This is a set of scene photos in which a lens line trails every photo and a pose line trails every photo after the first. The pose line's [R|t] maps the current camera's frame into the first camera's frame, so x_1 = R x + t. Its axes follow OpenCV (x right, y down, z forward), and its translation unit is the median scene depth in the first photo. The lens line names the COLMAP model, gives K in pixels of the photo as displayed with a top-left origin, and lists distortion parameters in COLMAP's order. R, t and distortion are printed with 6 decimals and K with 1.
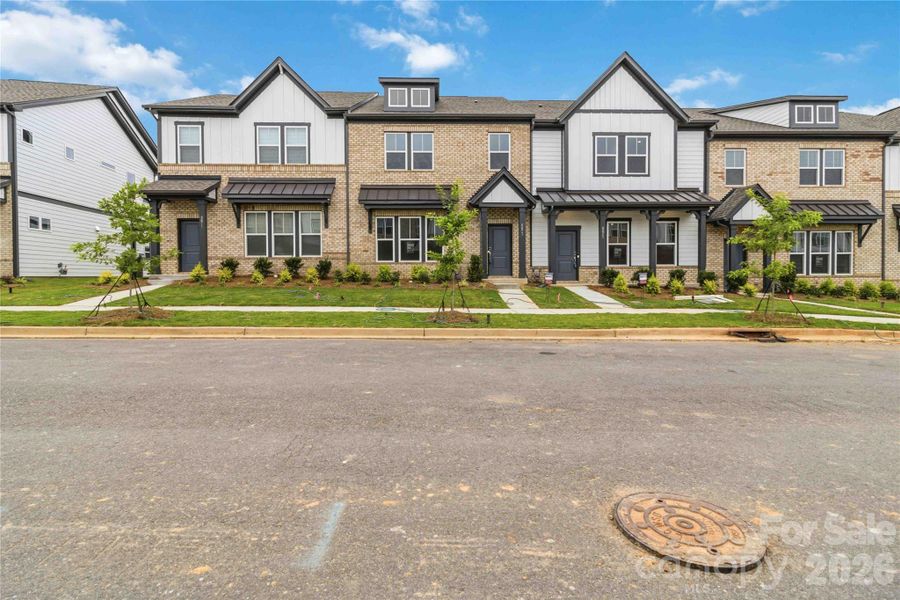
lens RADIAL K [[421.4, 0, 449.7], [0, 421.4, 274.8], [0, 0, 1]] dist [0.001174, 0.000614]
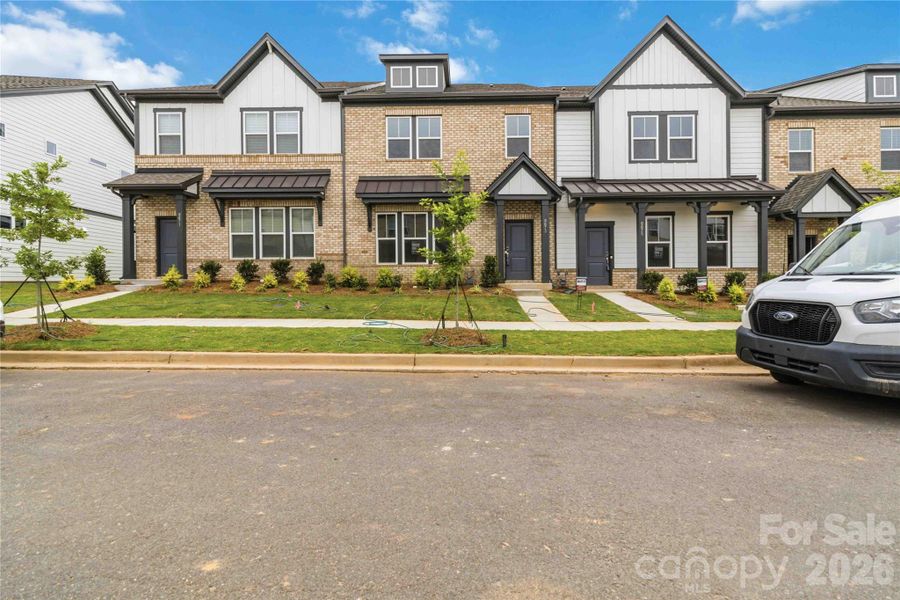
lens RADIAL K [[421.4, 0, 449.7], [0, 421.4, 274.8], [0, 0, 1]] dist [0.001174, 0.000614]
pose [[0.999091, -0.002096, -0.042578, 0.014461], [0.001758, 0.999967, -0.007986, -0.001729], [0.042593, 0.007904, 0.999061, 0.135787]]
